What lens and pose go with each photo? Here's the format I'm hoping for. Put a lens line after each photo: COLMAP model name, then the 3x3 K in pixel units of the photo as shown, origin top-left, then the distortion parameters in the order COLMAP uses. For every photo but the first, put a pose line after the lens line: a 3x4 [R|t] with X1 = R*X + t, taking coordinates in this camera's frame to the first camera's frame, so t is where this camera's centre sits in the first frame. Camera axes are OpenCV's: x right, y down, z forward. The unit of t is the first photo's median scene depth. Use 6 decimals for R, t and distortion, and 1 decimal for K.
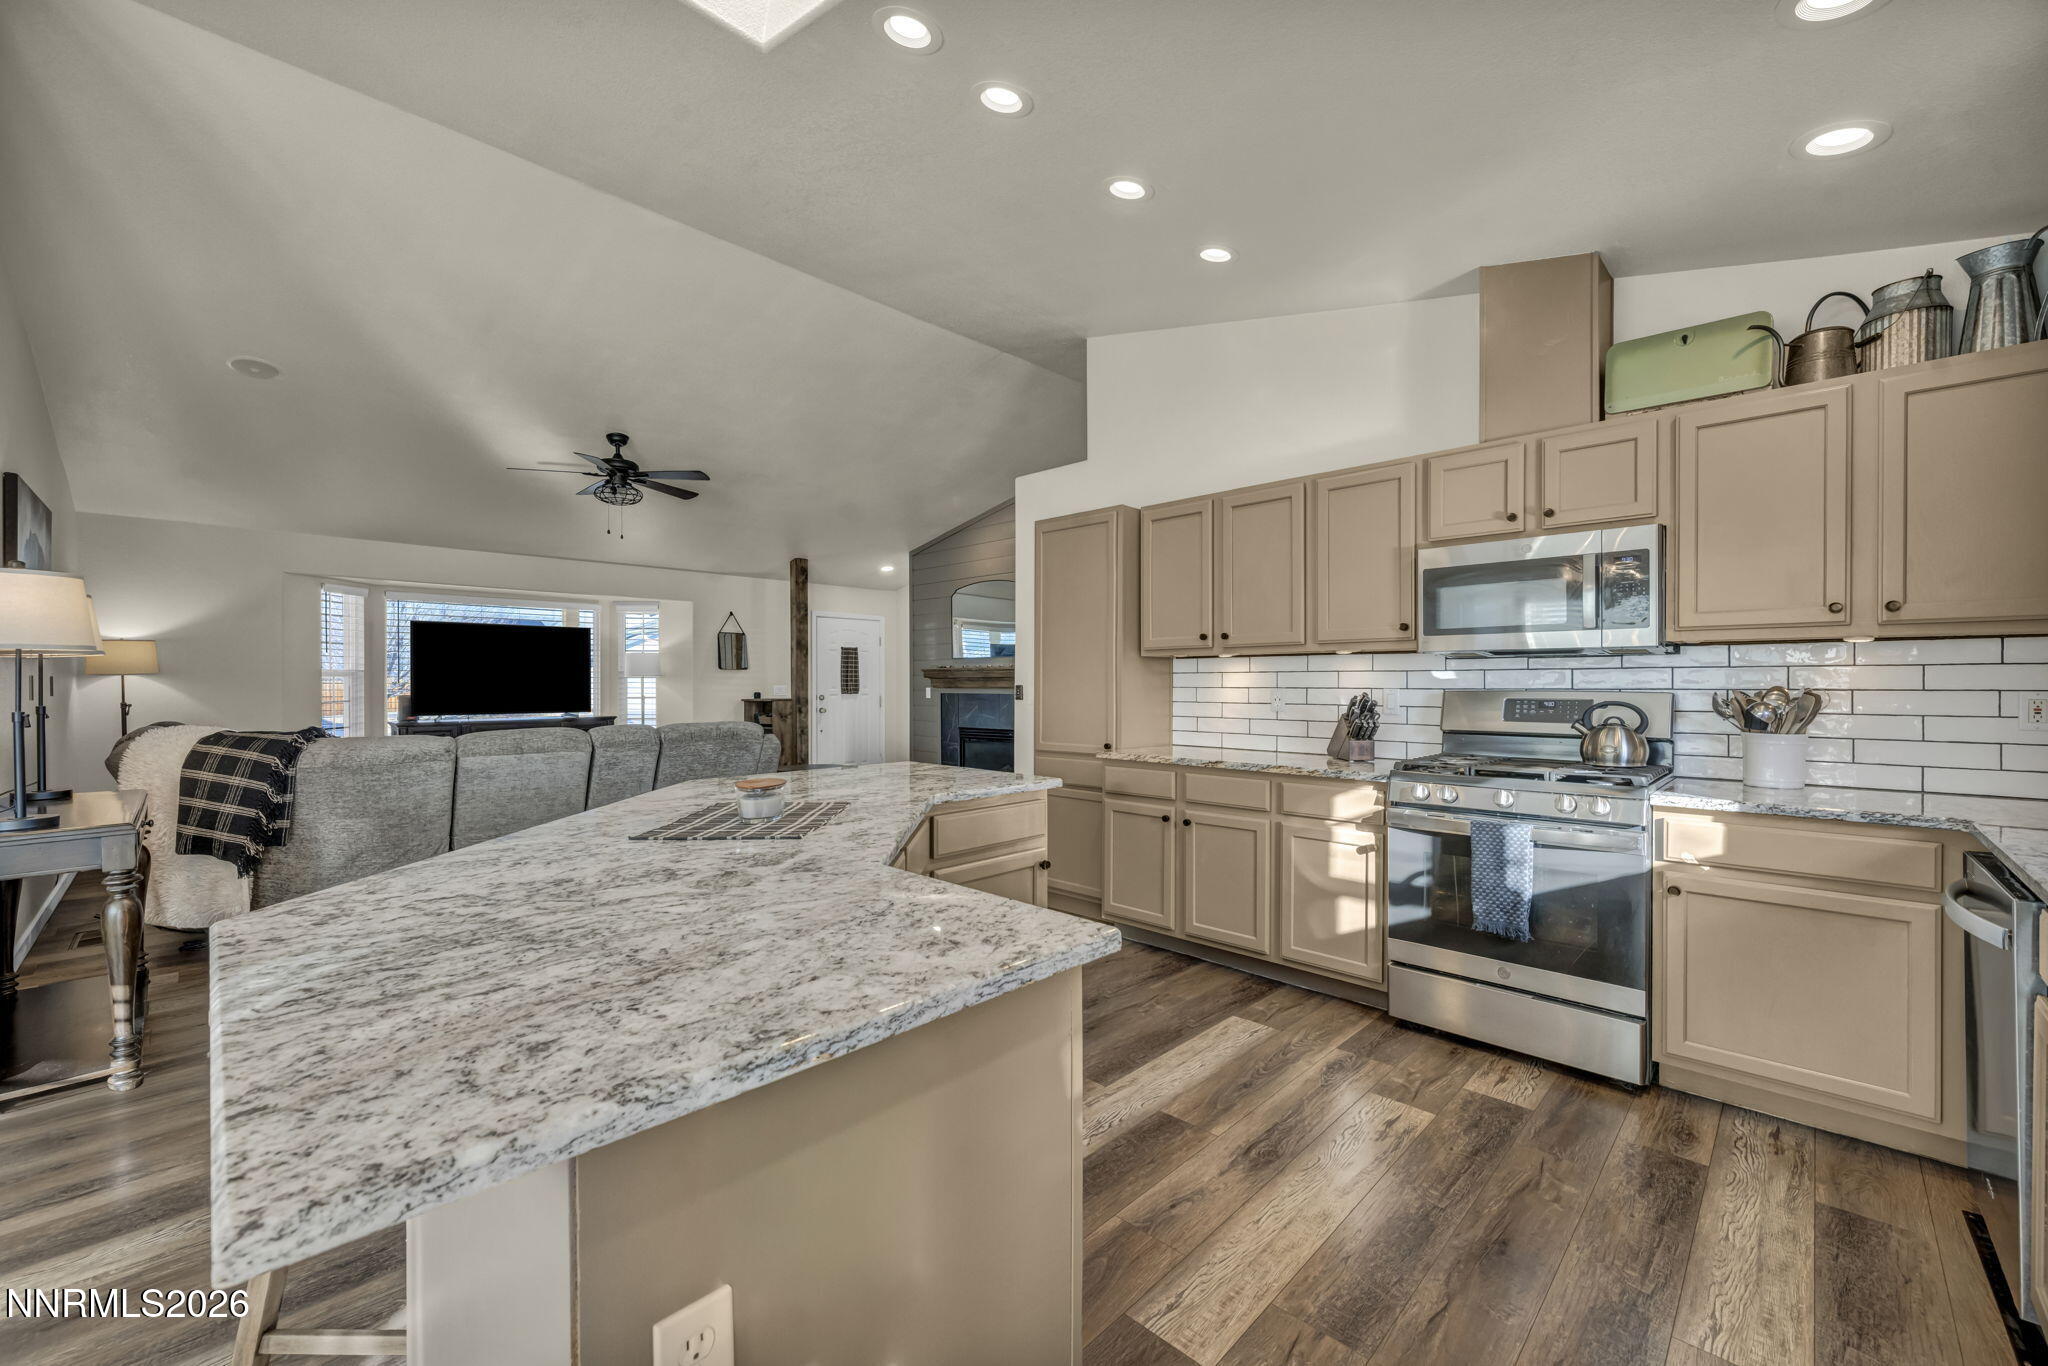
lens RADIAL K [[823.3, 0, 1032.7], [0, 823.3, 683.3], [0, 0, 1]] dist [0.000670, 0.000236]
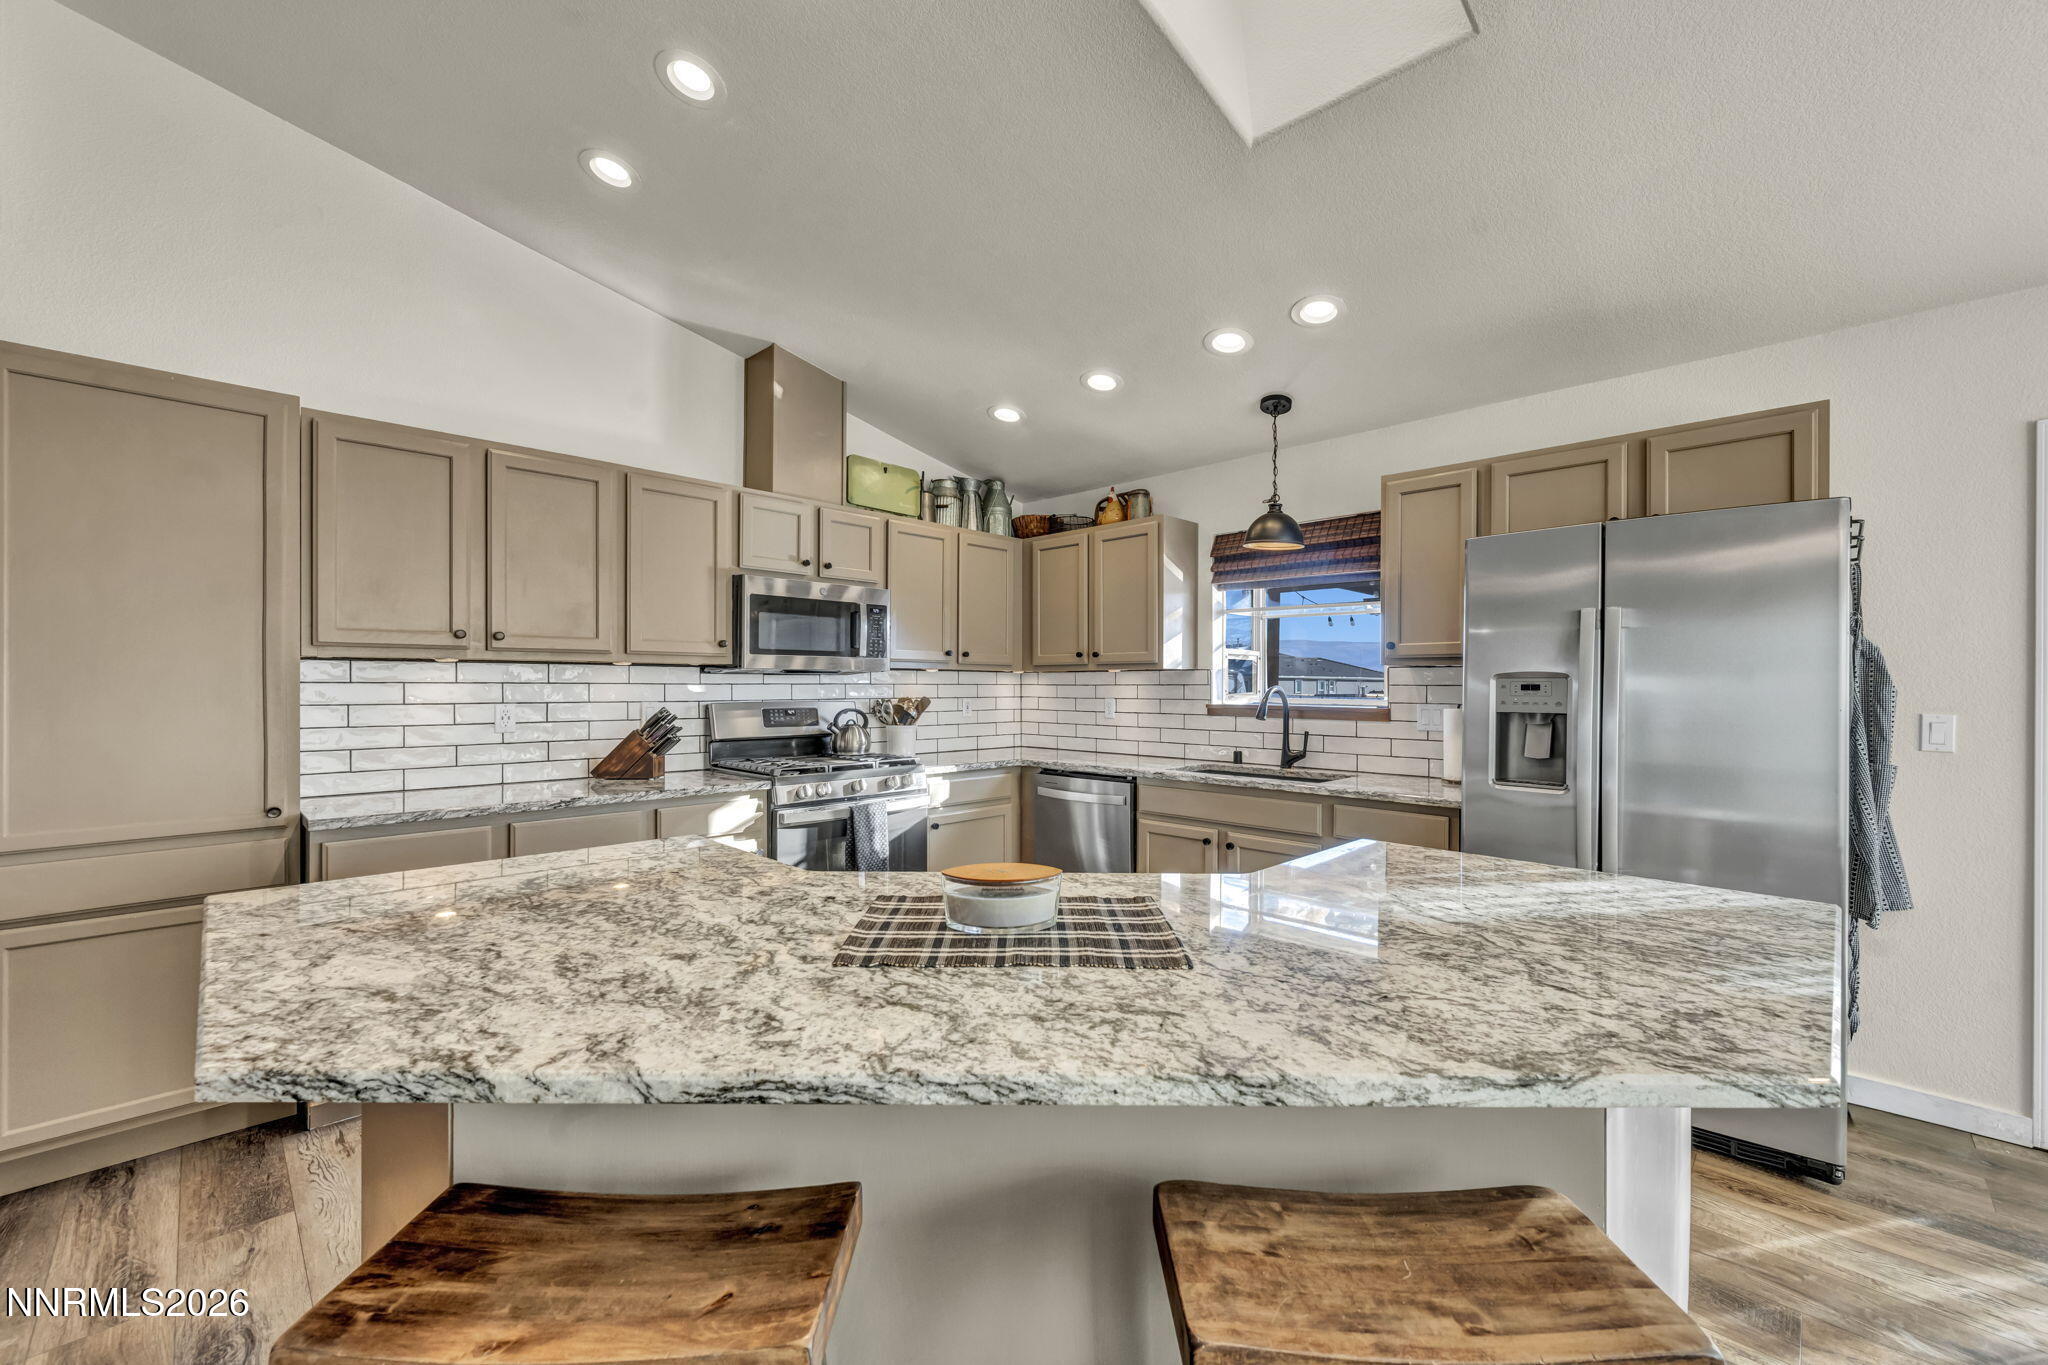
lens RADIAL K [[823.3, 0, 1033.3], [0, 823.3, 685.9], [0, 0, 1]] dist [0.000670, 0.000236]
pose [[-0.003471, -0.000658, 0.999994, -0.734041], [-0.002359, 0.999997, 0.000650, -0.019477], [-0.999991, -0.002356, -0.003472, 0.731872]]
